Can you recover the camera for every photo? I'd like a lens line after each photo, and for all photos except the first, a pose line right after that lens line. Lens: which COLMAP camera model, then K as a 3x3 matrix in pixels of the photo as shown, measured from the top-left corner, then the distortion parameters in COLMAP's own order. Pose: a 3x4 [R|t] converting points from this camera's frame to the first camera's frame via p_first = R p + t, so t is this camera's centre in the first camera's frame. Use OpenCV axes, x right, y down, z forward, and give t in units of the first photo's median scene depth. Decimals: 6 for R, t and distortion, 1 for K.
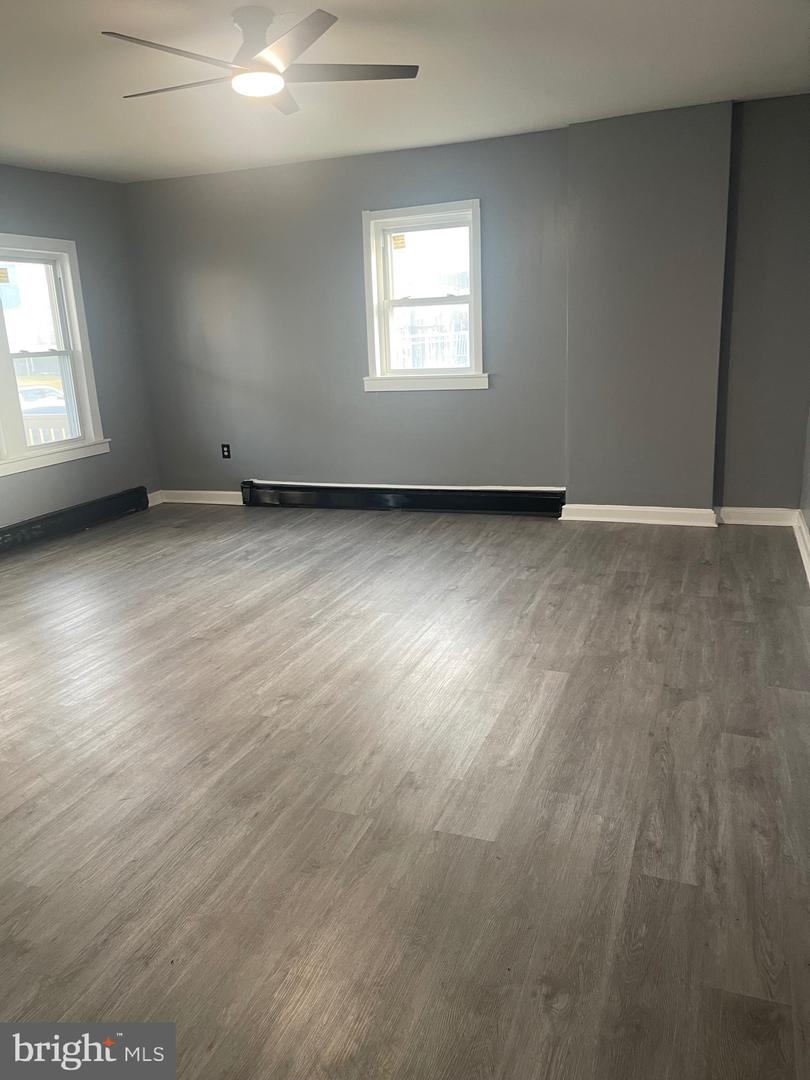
lens RADIAL K [[795.2, 0, 405.0], [0, 795.2, 540.0], [0, 0, 1]] dist [0.075544, -0.092170]
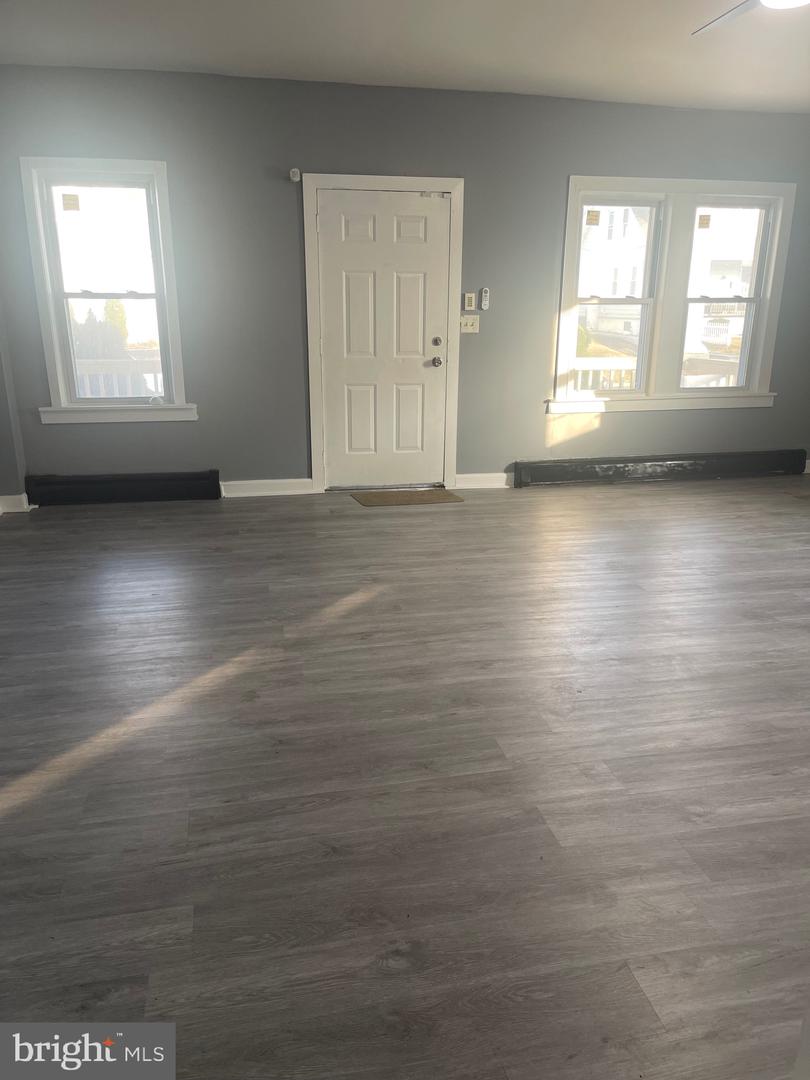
lens RADIAL K [[822.0, 0, 406.5], [0, 822.0, 535.0], [0, 0, 1]] dist [-0.000051, -0.004493]
pose [[0.534557, 0.273331, -0.799712, 0.339363], [-0.237788, 0.956672, 0.168031, -0.037166], [0.810991, 0.100340, 0.576390, 0.152841]]
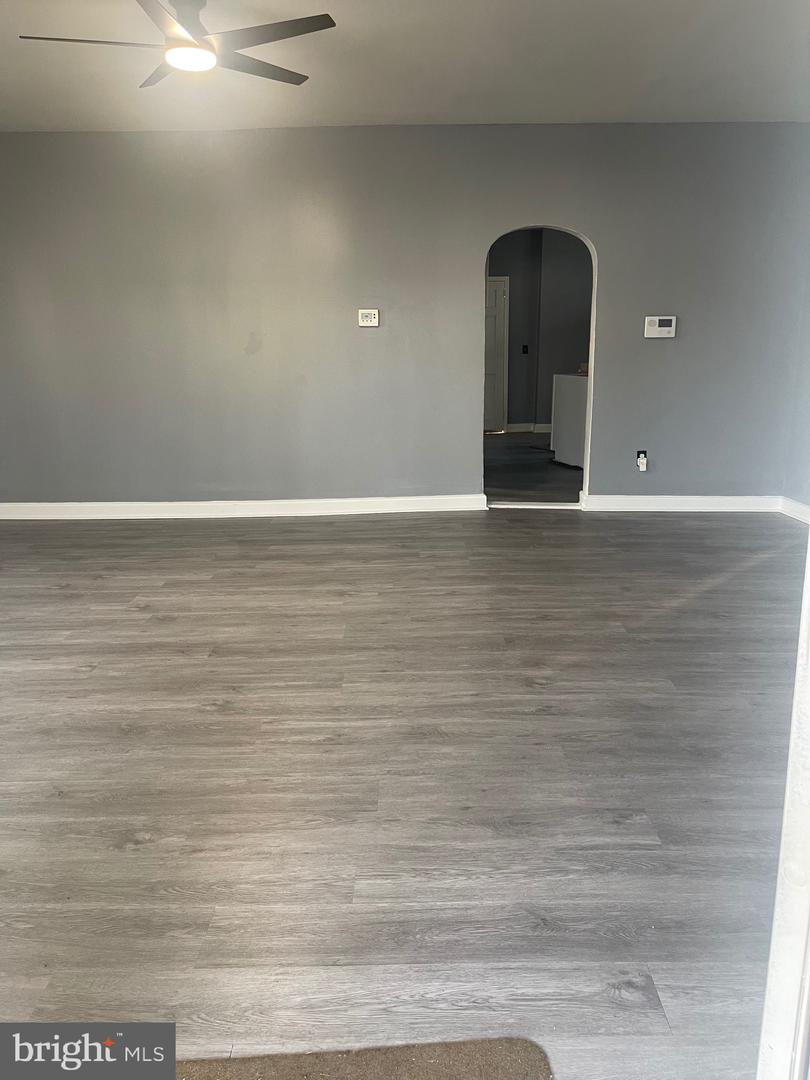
lens RADIAL K [[795.2, 0, 405.0], [0, 795.2, 540.0], [0, 0, 1]] dist [0.075544, -0.092170]
pose [[-0.334416, -0.186011, 0.923886, -0.950379], [0.266948, 0.921482, 0.282153, -0.148016], [-0.903828, 0.340986, -0.258503, 0.880327]]
